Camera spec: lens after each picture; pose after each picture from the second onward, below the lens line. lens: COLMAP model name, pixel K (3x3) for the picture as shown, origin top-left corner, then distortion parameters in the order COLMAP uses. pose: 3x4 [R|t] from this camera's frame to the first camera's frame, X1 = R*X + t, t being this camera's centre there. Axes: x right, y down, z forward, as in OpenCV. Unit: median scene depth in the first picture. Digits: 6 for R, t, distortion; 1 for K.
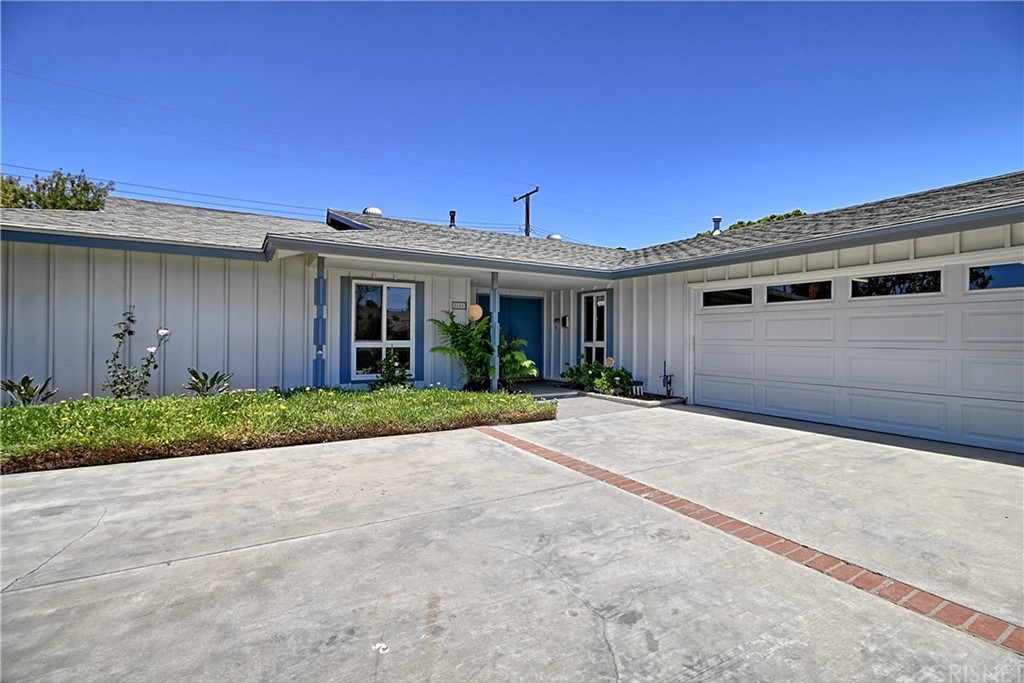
lens RADIAL K [[470.9, 0, 515.6], [0, 470.9, 336.7], [0, 0, 1]] dist [-0.010766, 0.000911]
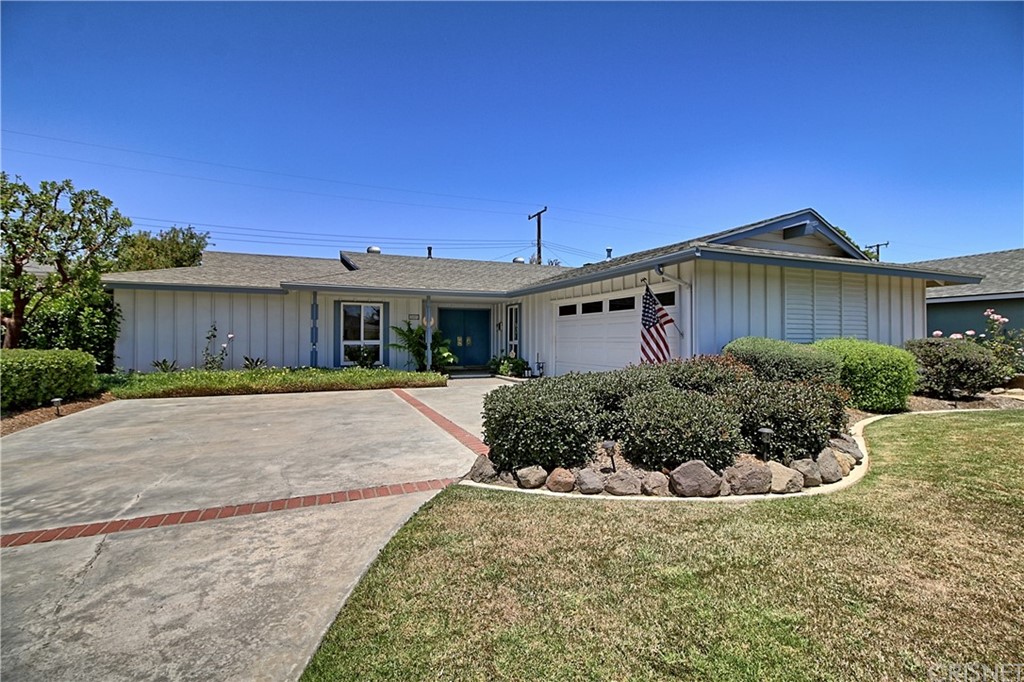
lens RADIAL K [[470.9, 0, 511.0], [0, 470.9, 336.3], [0, 0, 1]] dist [-0.010766, 0.000911]
pose [[0.989501, -0.007633, -0.144327, 0.434489], [0.006656, 0.999952, -0.007247, 0.009386], [0.144375, 0.006210, 0.989504, -0.476806]]
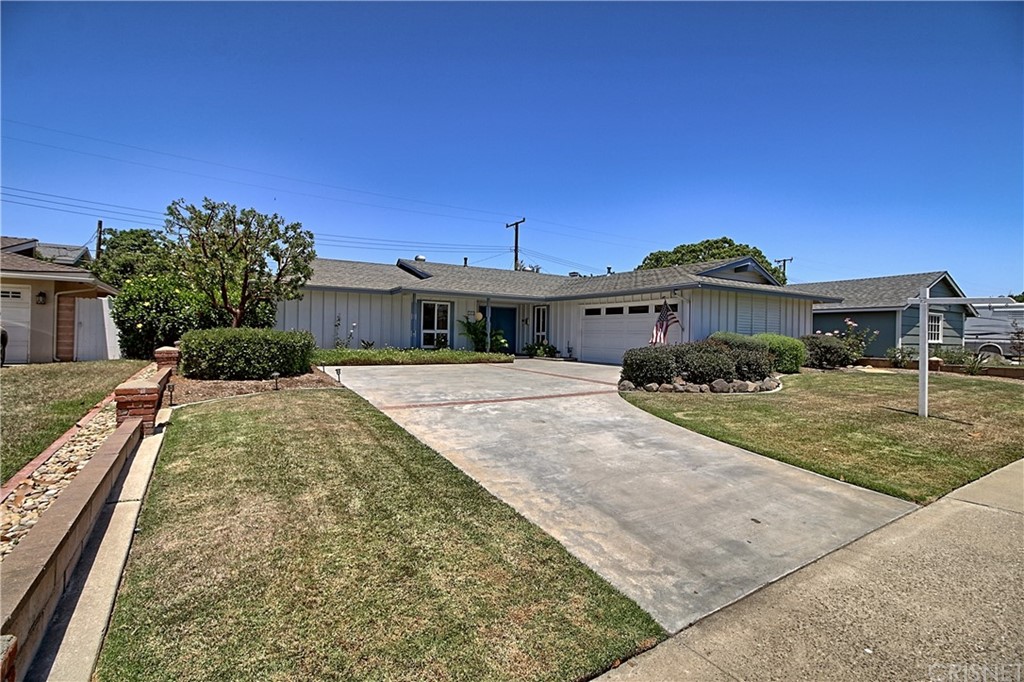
lens RADIAL K [[470.9, 0, 514.4], [0, 470.9, 337.7], [0, 0, 1]] dist [-0.010766, 0.000911]
pose [[0.999927, 0.011657, 0.003237, 0.065014], [-0.011675, 0.999915, 0.005727, 0.027388], [-0.003170, -0.005765, 0.999978, -1.092316]]
